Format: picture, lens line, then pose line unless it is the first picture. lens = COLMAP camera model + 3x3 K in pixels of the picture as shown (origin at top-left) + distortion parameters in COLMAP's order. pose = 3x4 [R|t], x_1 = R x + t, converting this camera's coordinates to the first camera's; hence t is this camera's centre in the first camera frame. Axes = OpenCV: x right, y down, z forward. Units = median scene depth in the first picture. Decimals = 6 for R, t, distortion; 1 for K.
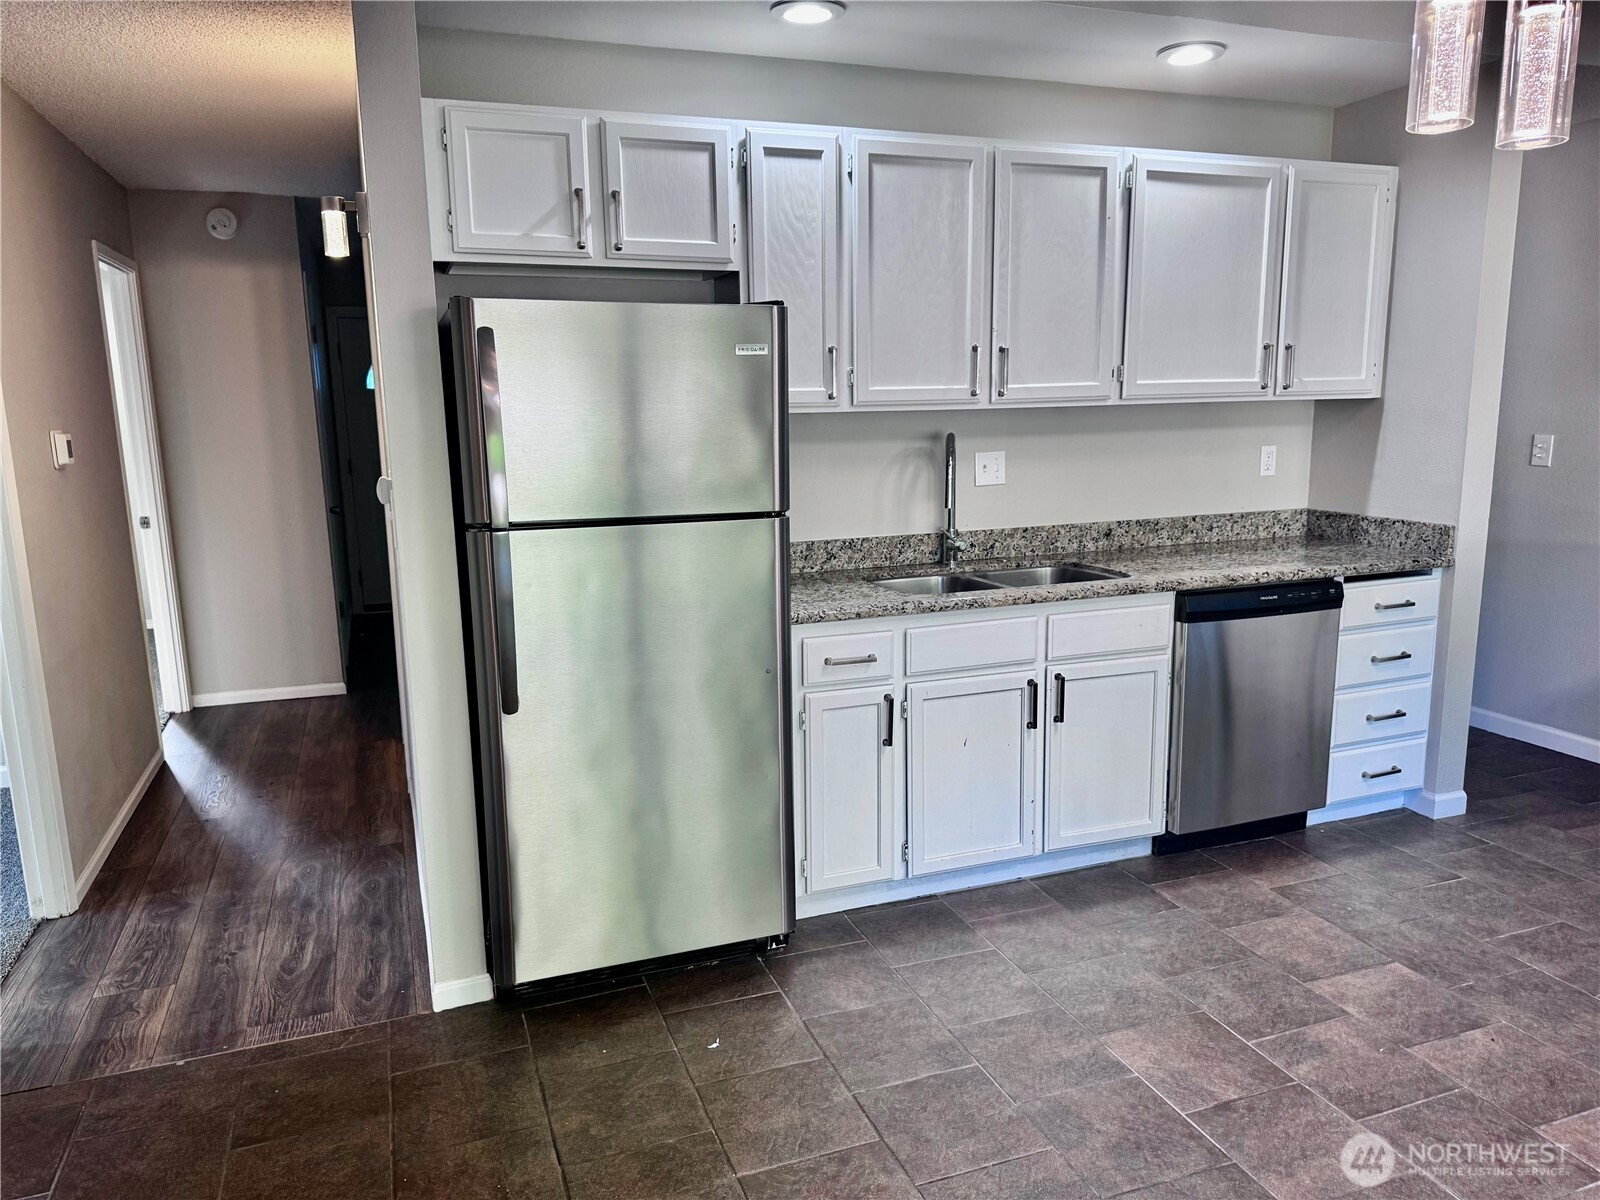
lens RADIAL K [[1128.8, 0, 801.5], [0, 1128.8, 604.3], [0, 0, 1]] dist [-0.002429, 0.001400]
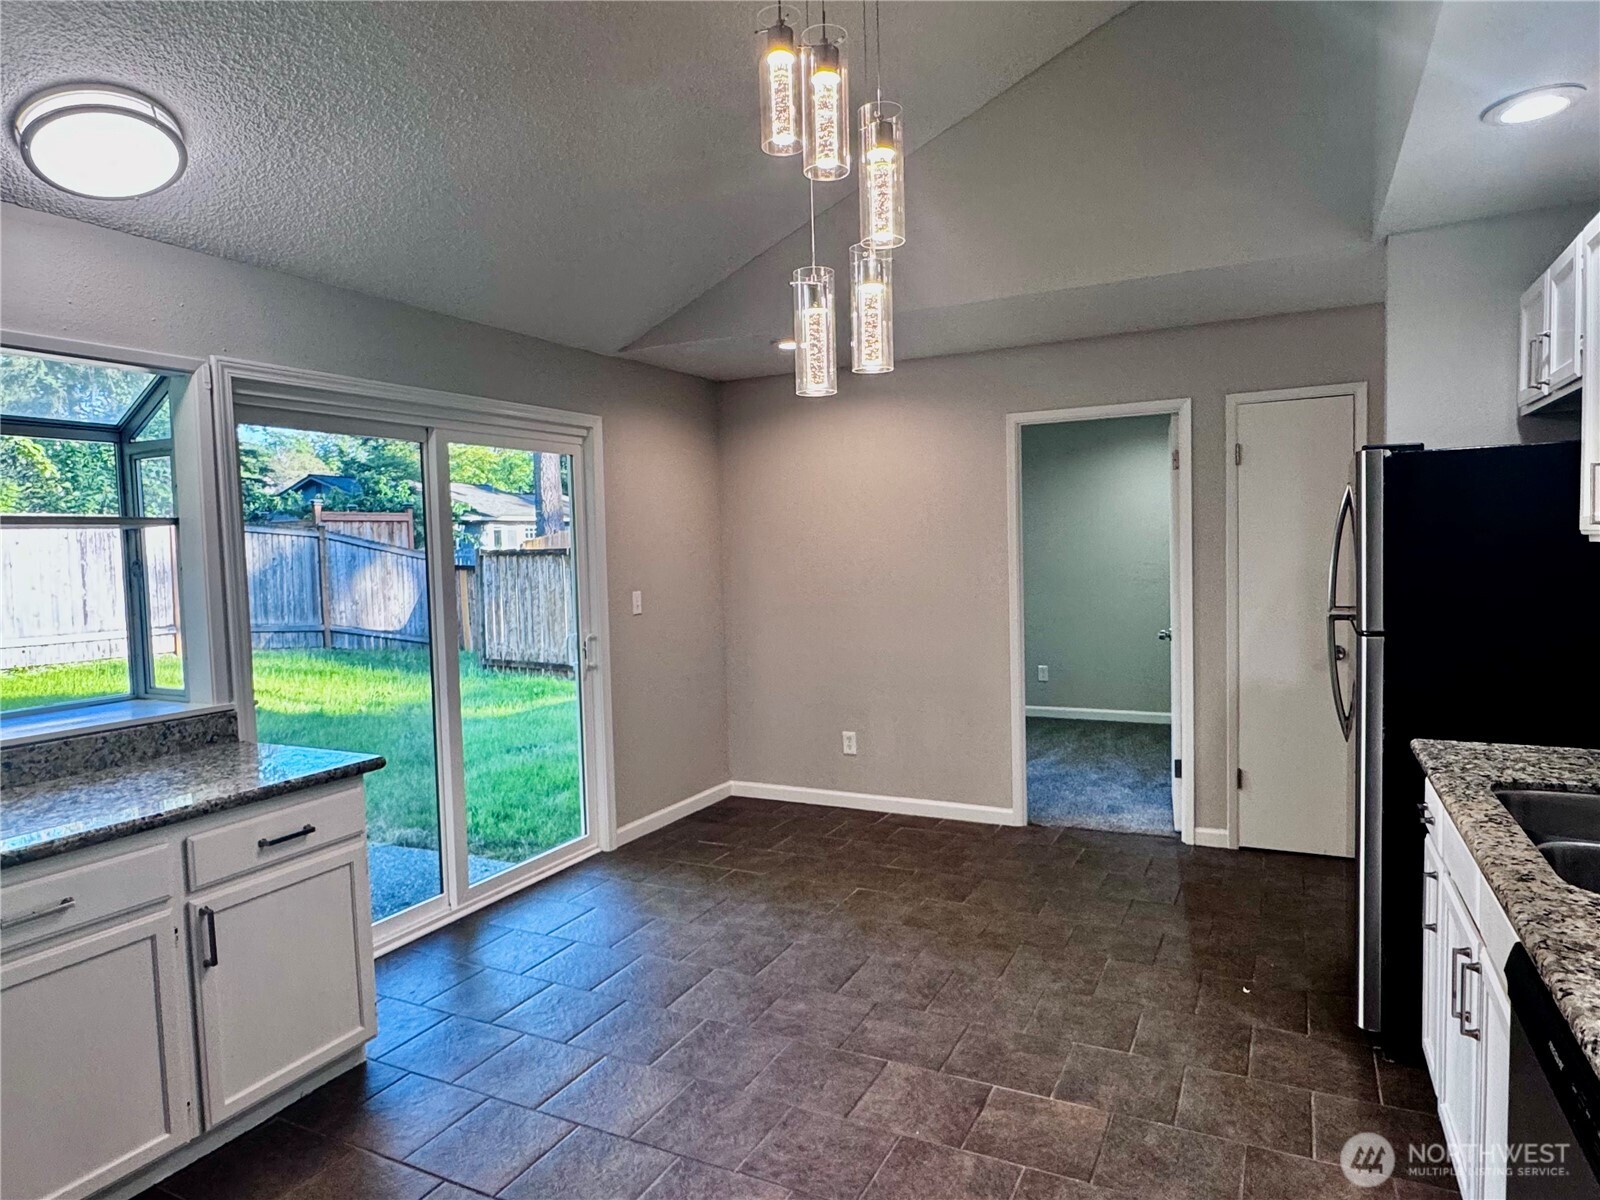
lens RADIAL K [[971.0, 0, 790.2], [0, 971.0, 599.0], [0, 0, 1]] dist [-0.002205, 0.000451]
pose [[-0.739316, 0.072772, -0.669415, 0.890832], [-0.084809, 0.976163, 0.199783, -0.221878], [0.667997, 0.204475, -0.715521, 1.111180]]
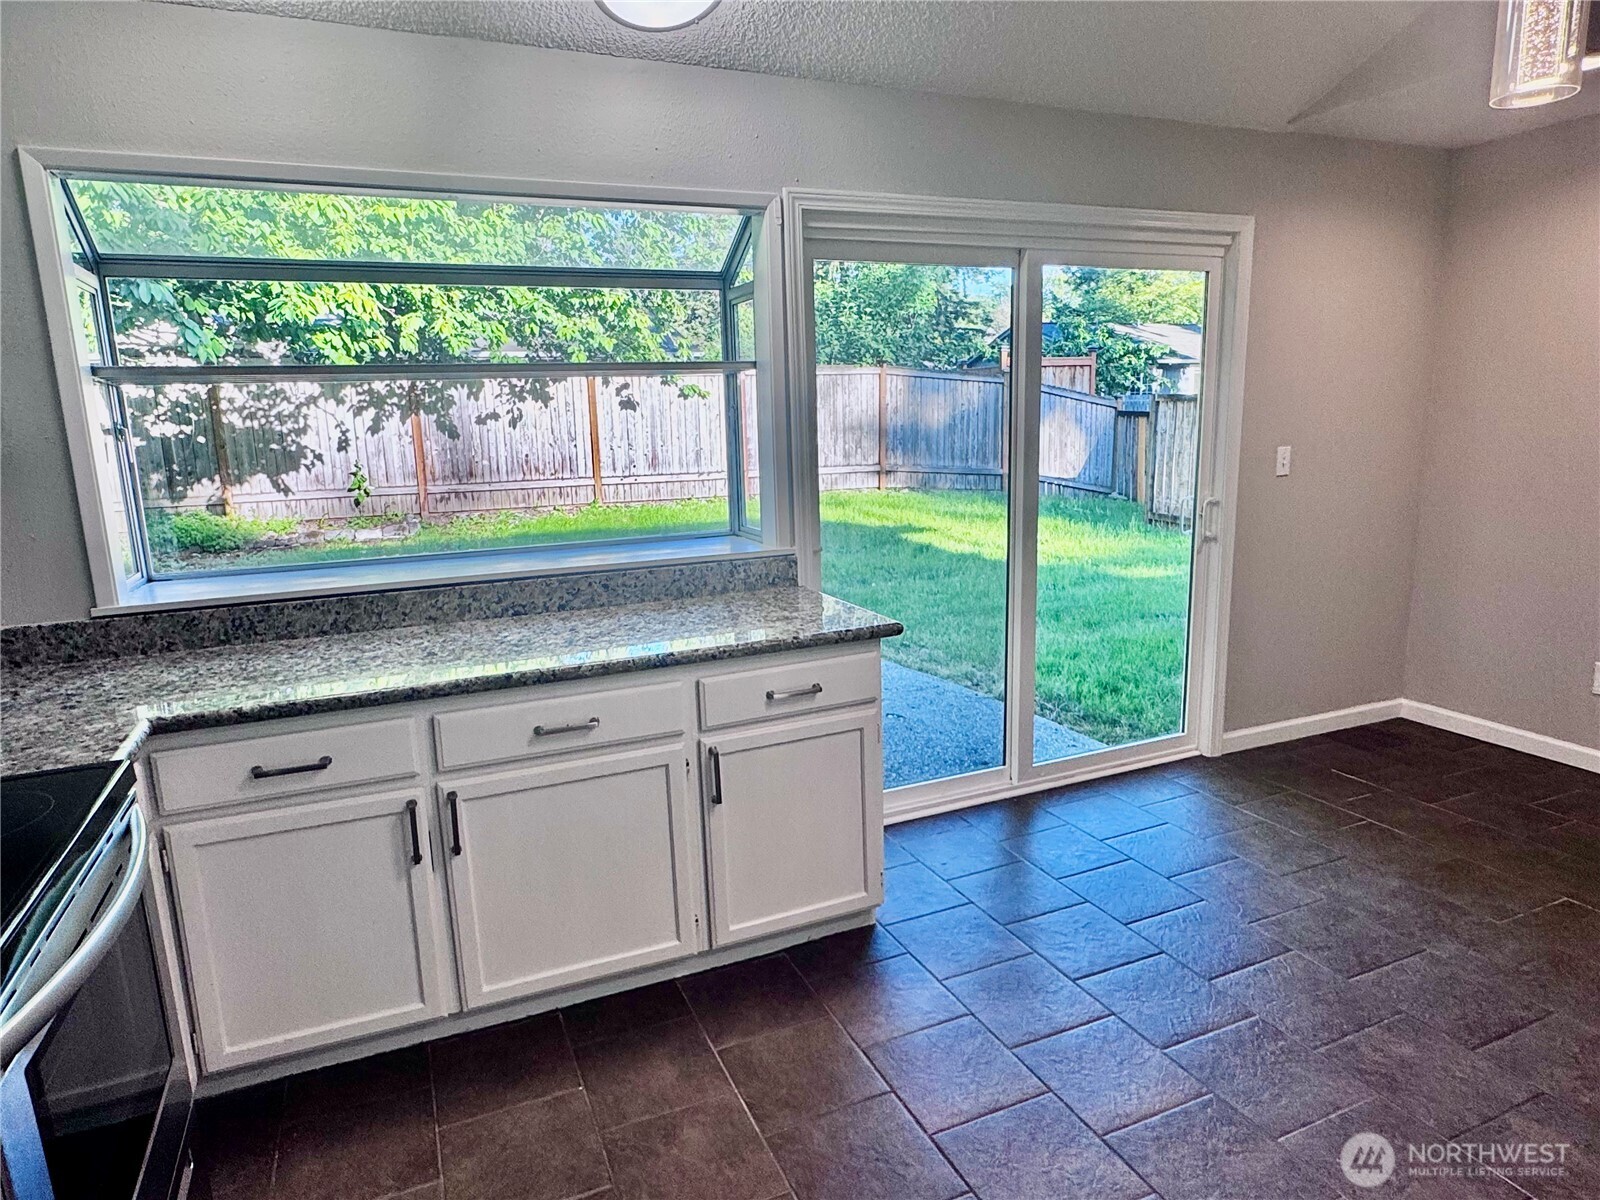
lens RADIAL K [[971.0, 0, 795.7], [0, 971.0, 601.3], [0, 0, 1]] dist [-0.002205, 0.000451]
pose [[-0.997737, 0.052788, -0.041644, 0.707037], [0.033745, 0.928847, 0.368924, -0.192455], [0.058155, 0.366683, -0.928526, 1.002625]]
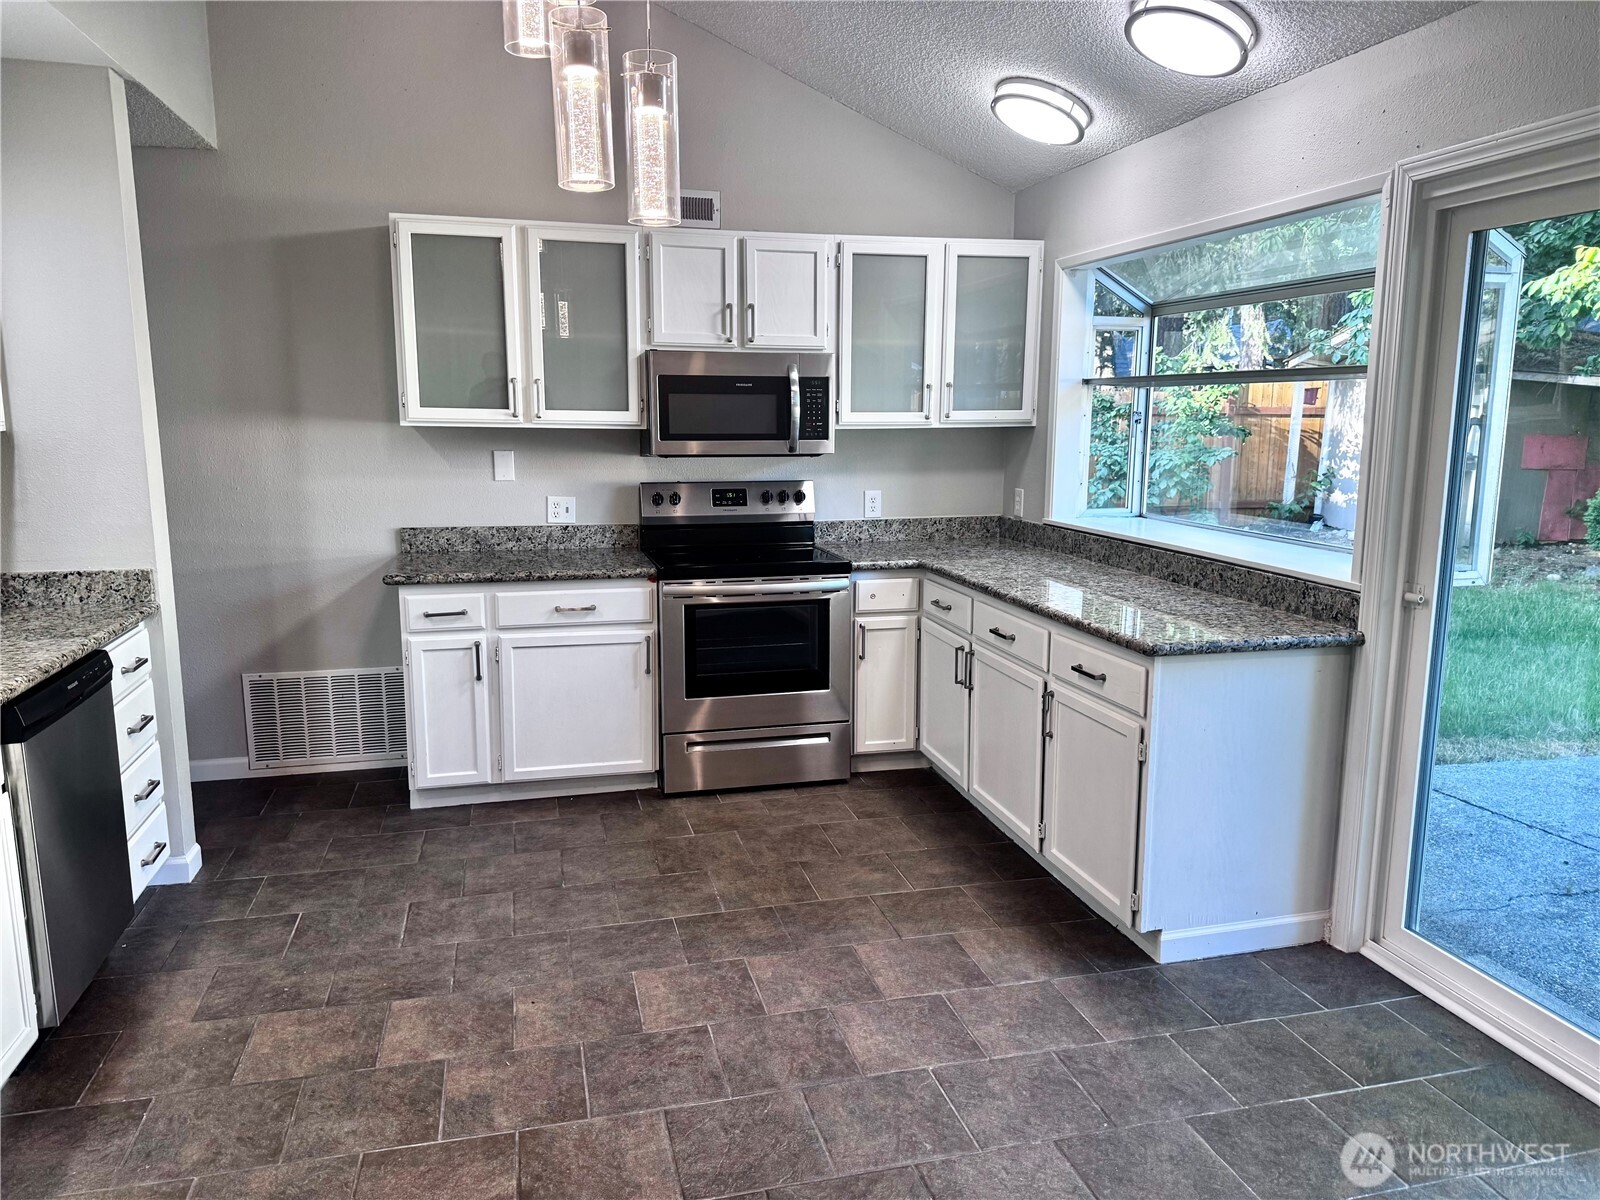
lens RADIAL K [[1128.8, 0, 808.4], [0, 1128.8, 603.0], [0, 0, 1]] dist [-0.002429, 0.001400]
pose [[0.110222, -0.153981, 0.981907, -0.316453], [0.179889, 0.974701, 0.132658, -0.079832], [-0.977492, 0.162013, 0.135133, 0.415418]]
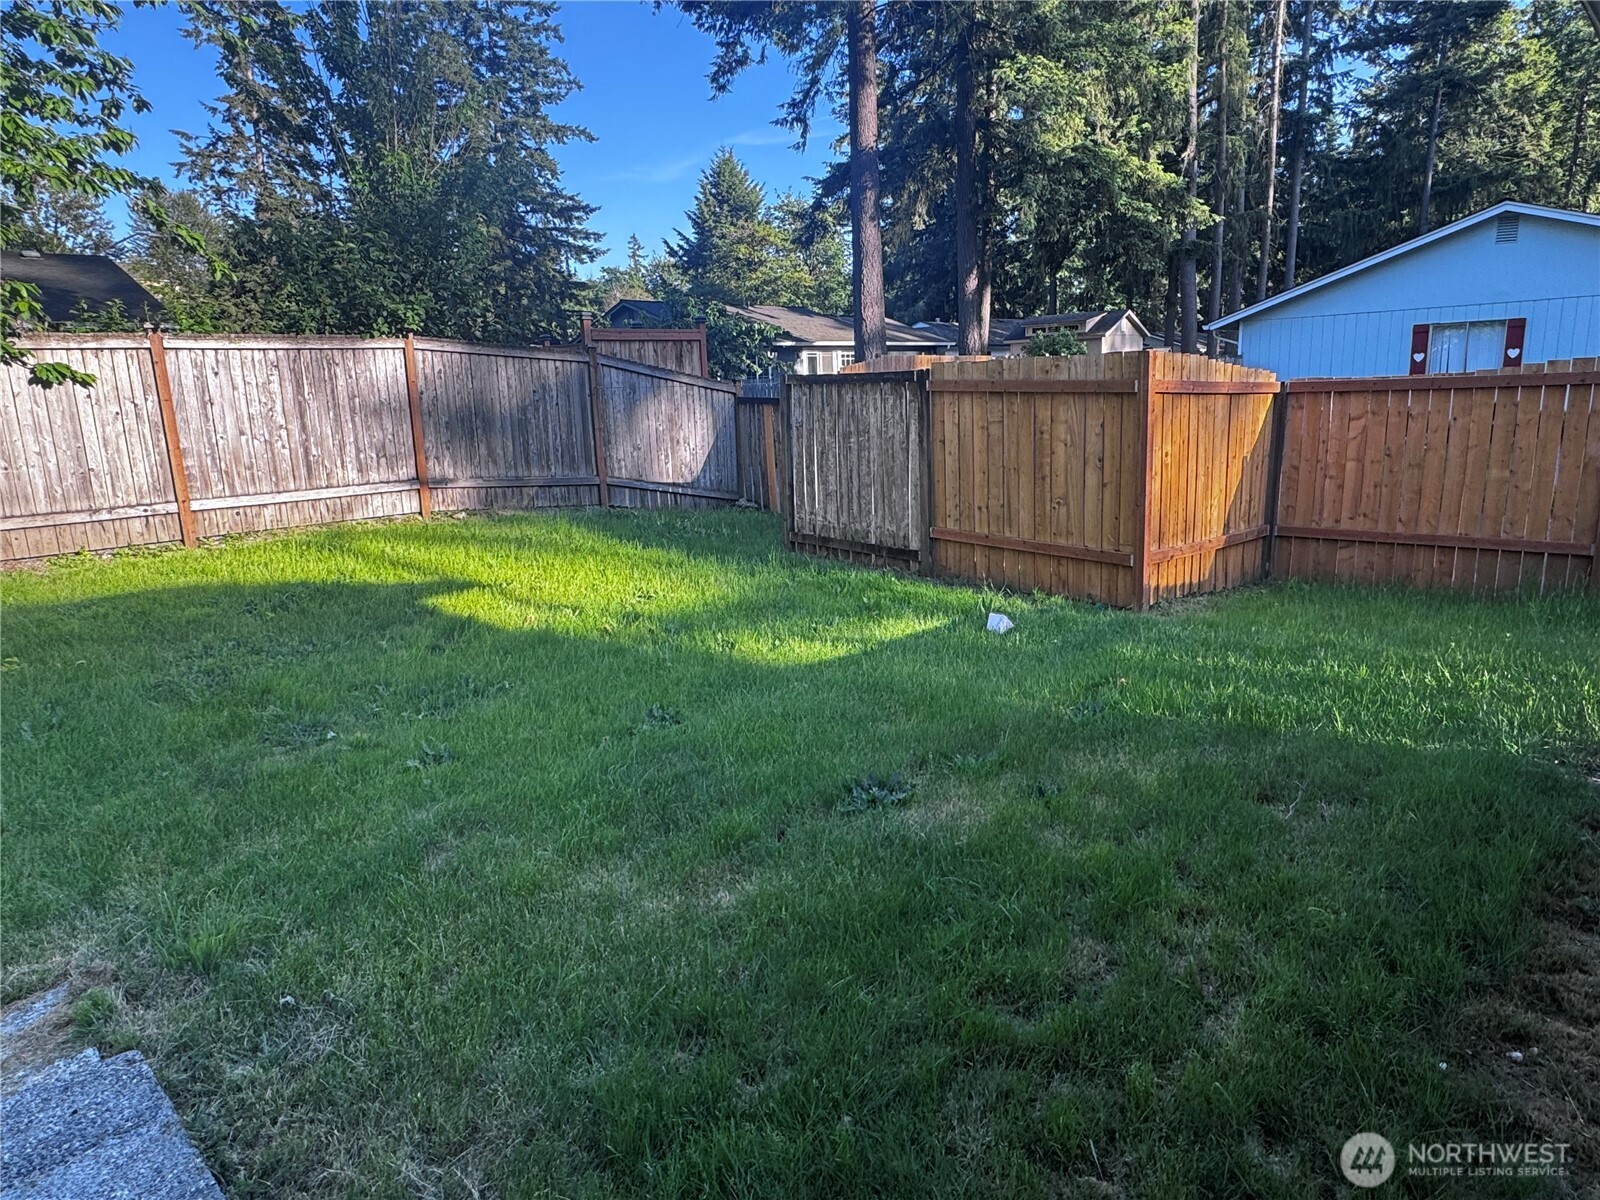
lens RADIAL K [[971.0, 0, 797.1], [0, 971.0, 594.1], [0, 0, 1]] dist [-0.002205, 0.000451]
pose [[-0.907929, 0.137456, -0.395944, 0.266811], [-0.023816, 0.926246, 0.376166, 0.035164], [0.418447, 0.350962, -0.837692, -0.159043]]
